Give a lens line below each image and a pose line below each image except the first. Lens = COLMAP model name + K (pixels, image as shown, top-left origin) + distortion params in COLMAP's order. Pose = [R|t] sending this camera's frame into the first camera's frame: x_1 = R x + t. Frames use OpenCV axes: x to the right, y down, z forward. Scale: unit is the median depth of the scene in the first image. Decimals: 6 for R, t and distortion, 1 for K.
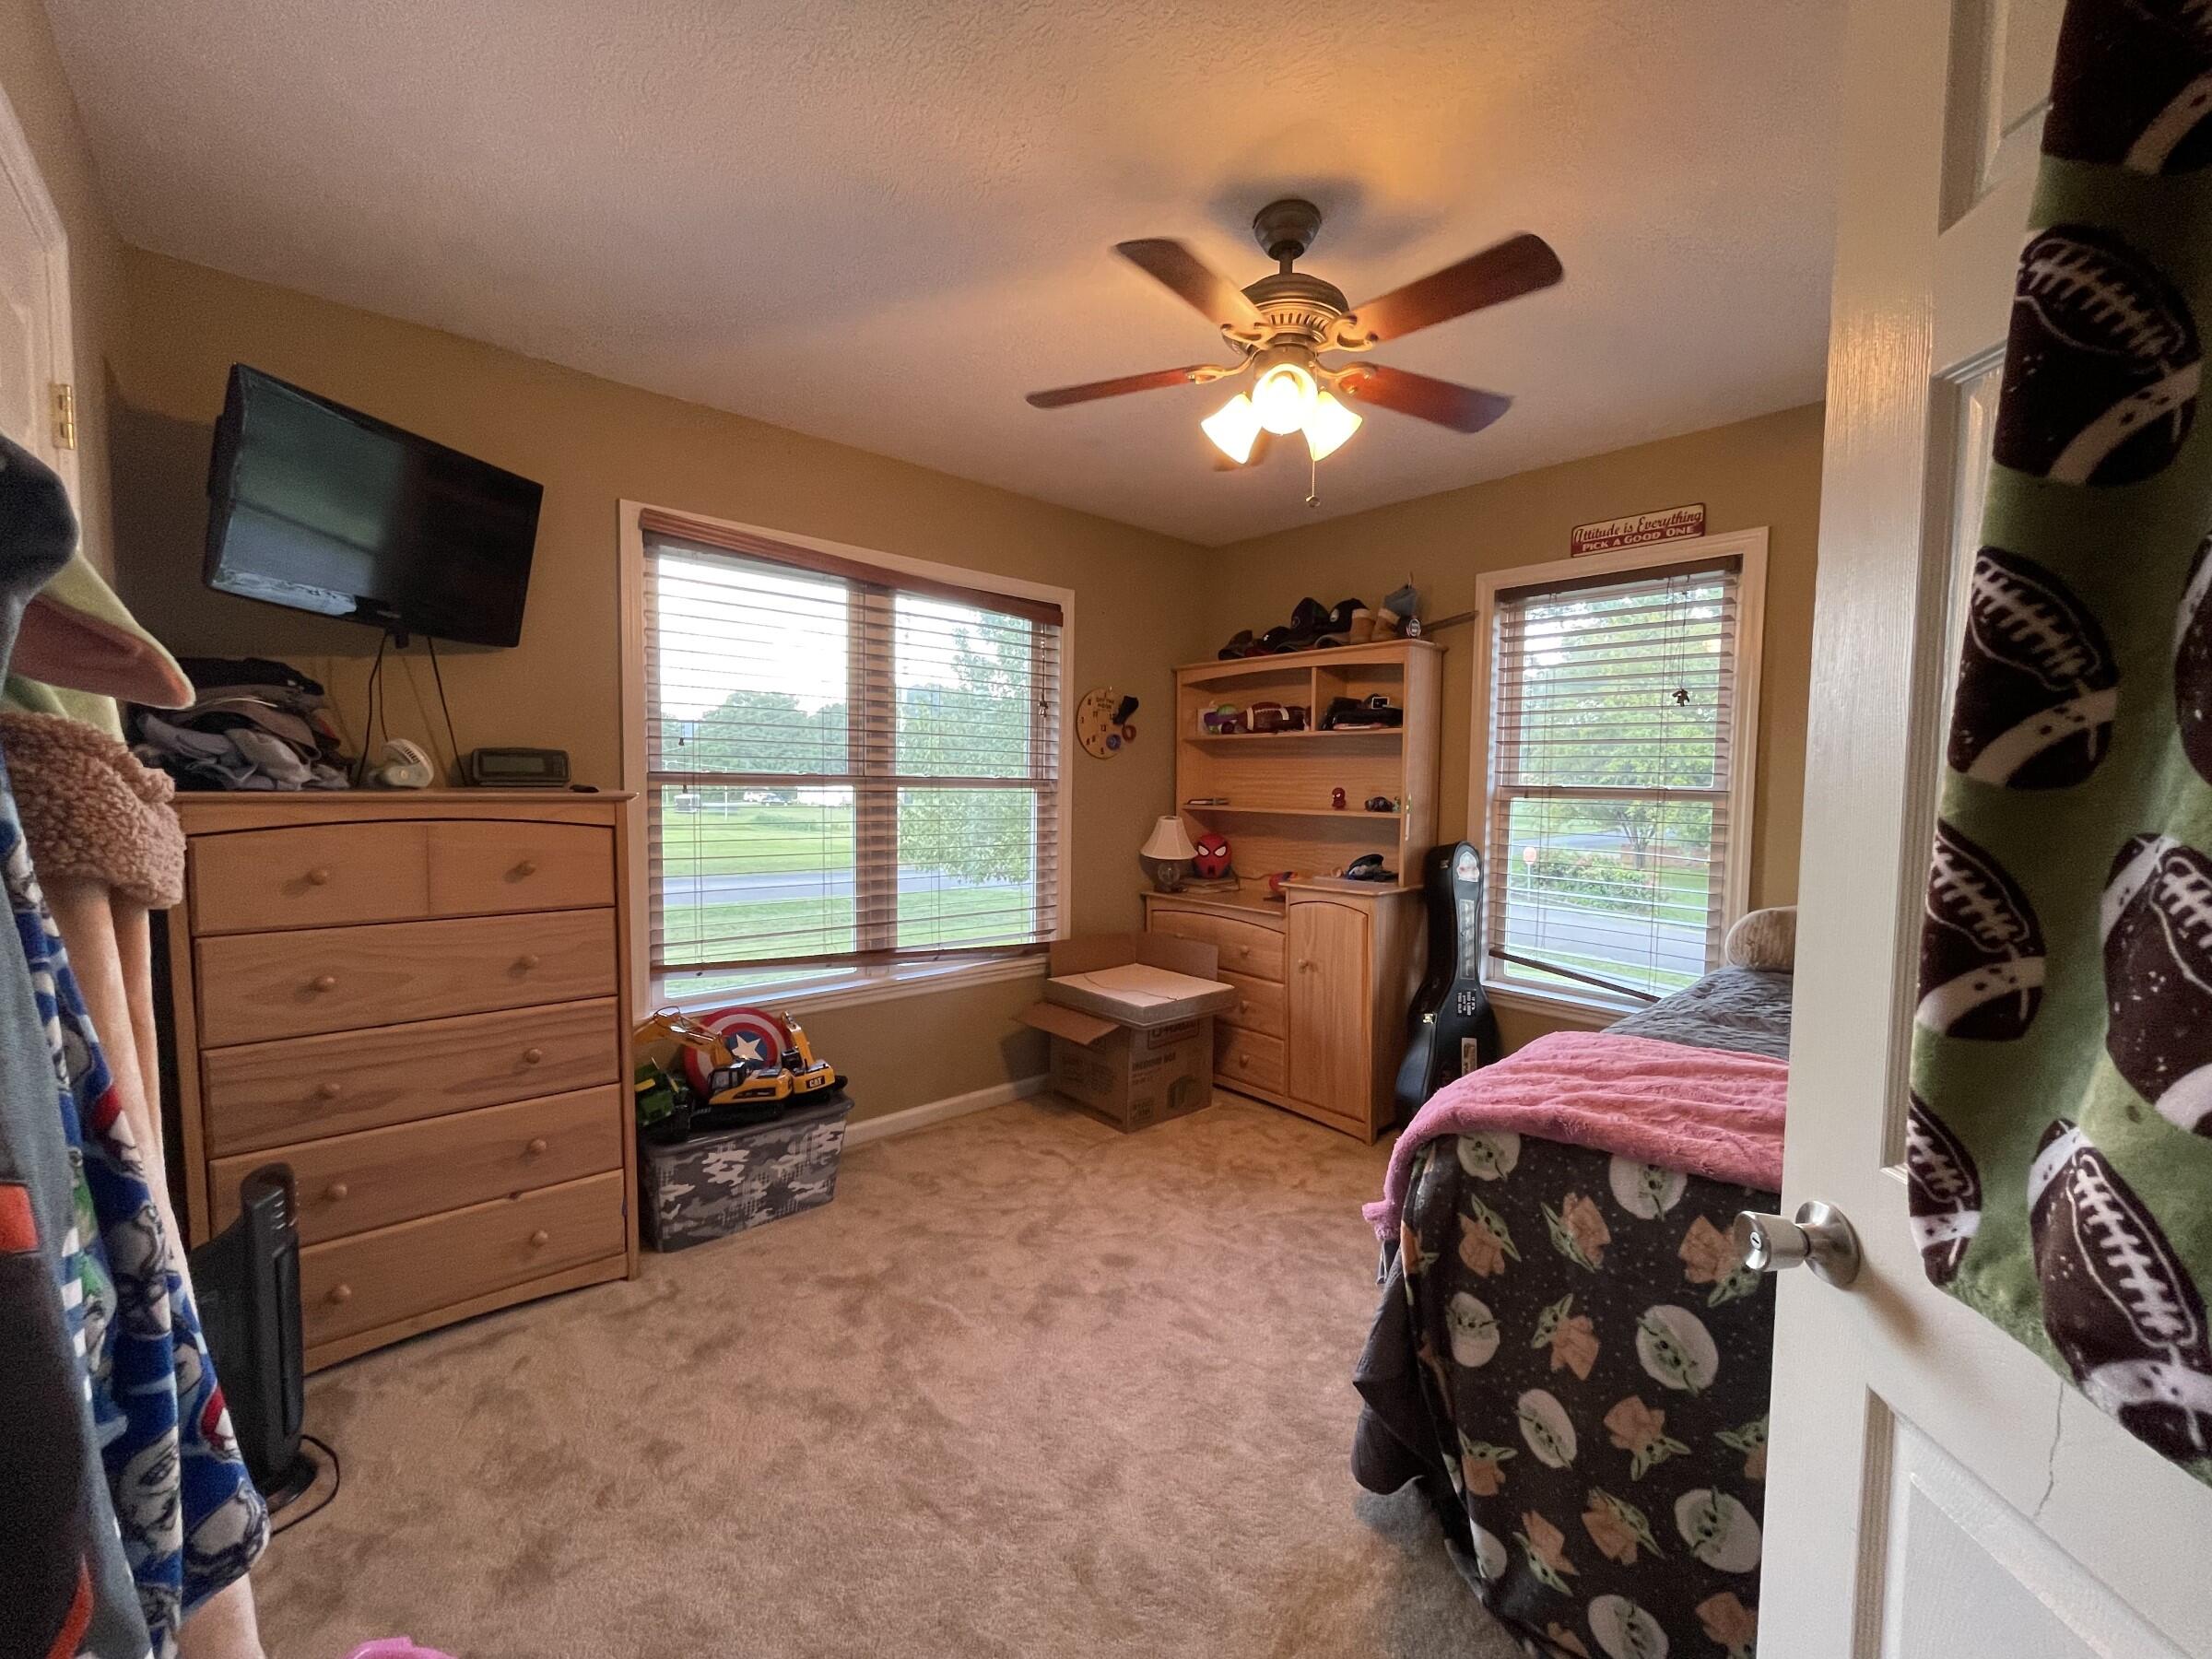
lens RADIAL K [[897.3, 0, 1111.2], [0, 897.3, 830.7], [0, 0, 1]] dist [-0.001902, -0.000320]
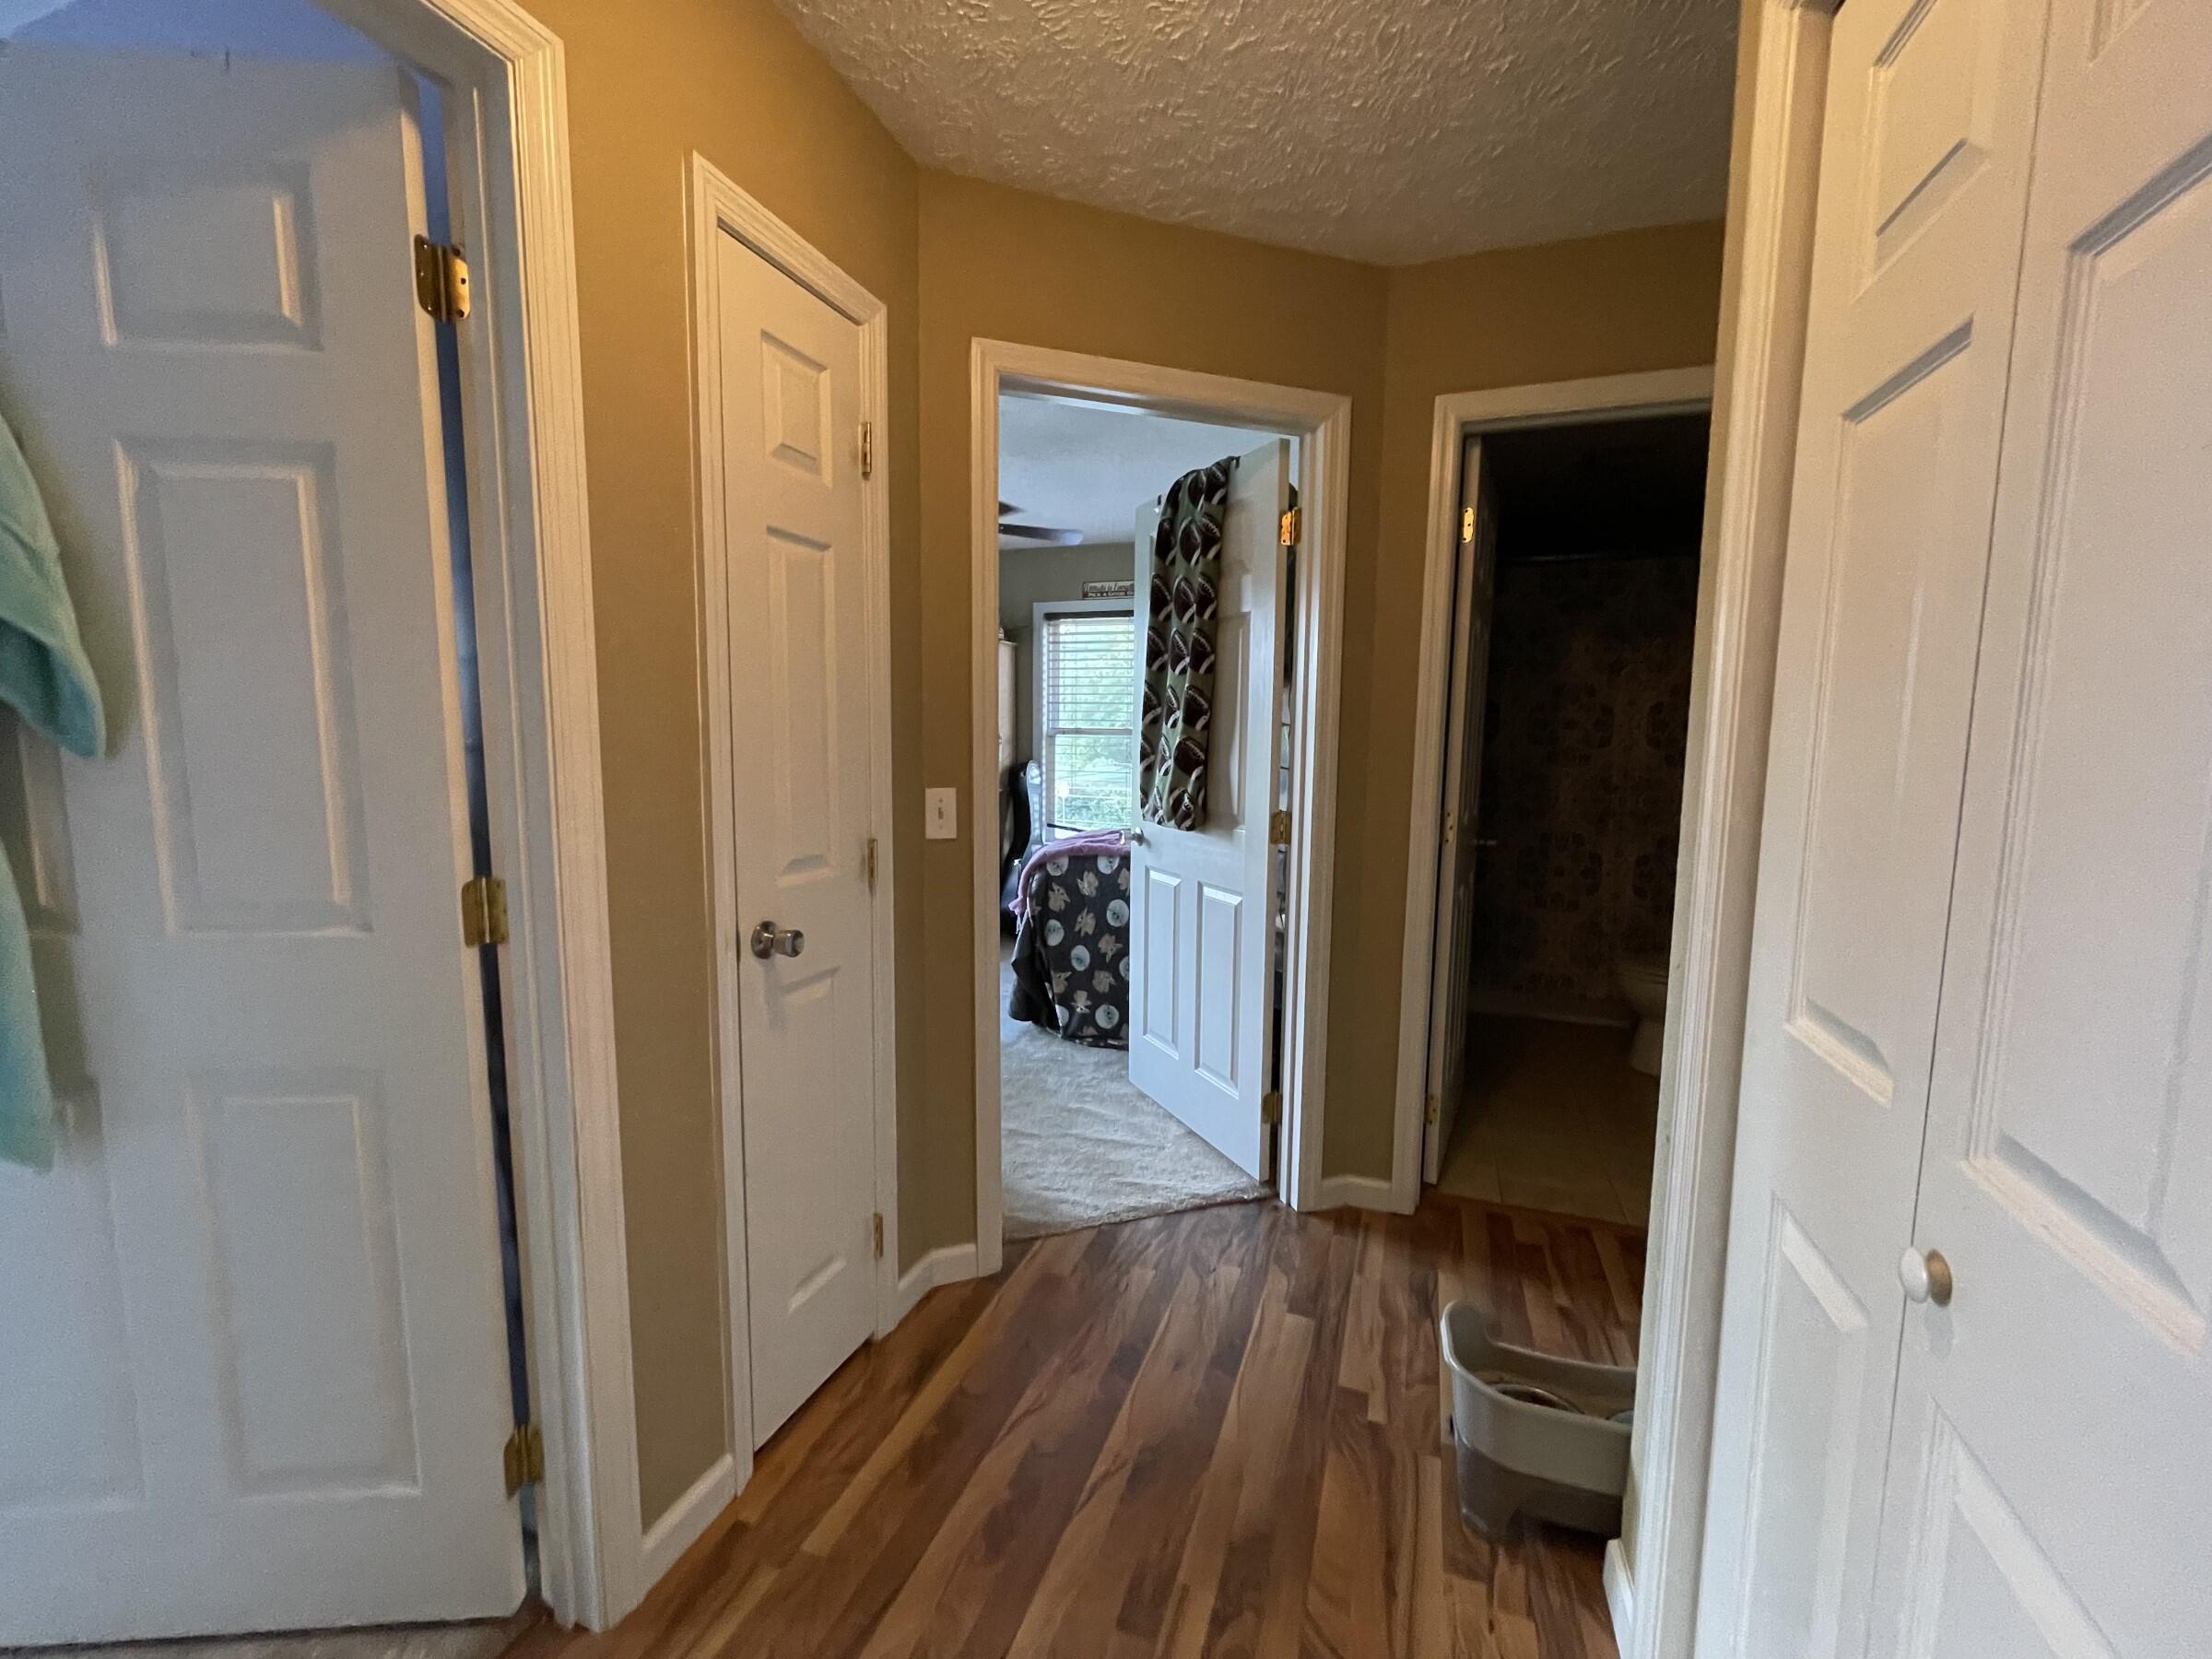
lens RADIAL K [[897.3, 0, 1100.5], [0, 897.3, 830.0], [0, 0, 1]] dist [-0.001902, -0.000320]
pose [[0.887109, -0.054802, 0.458295, -0.676660], [0.027764, 0.997464, 0.065532, 0.086122], [-0.460724, -0.045410, 0.886381, -1.402549]]
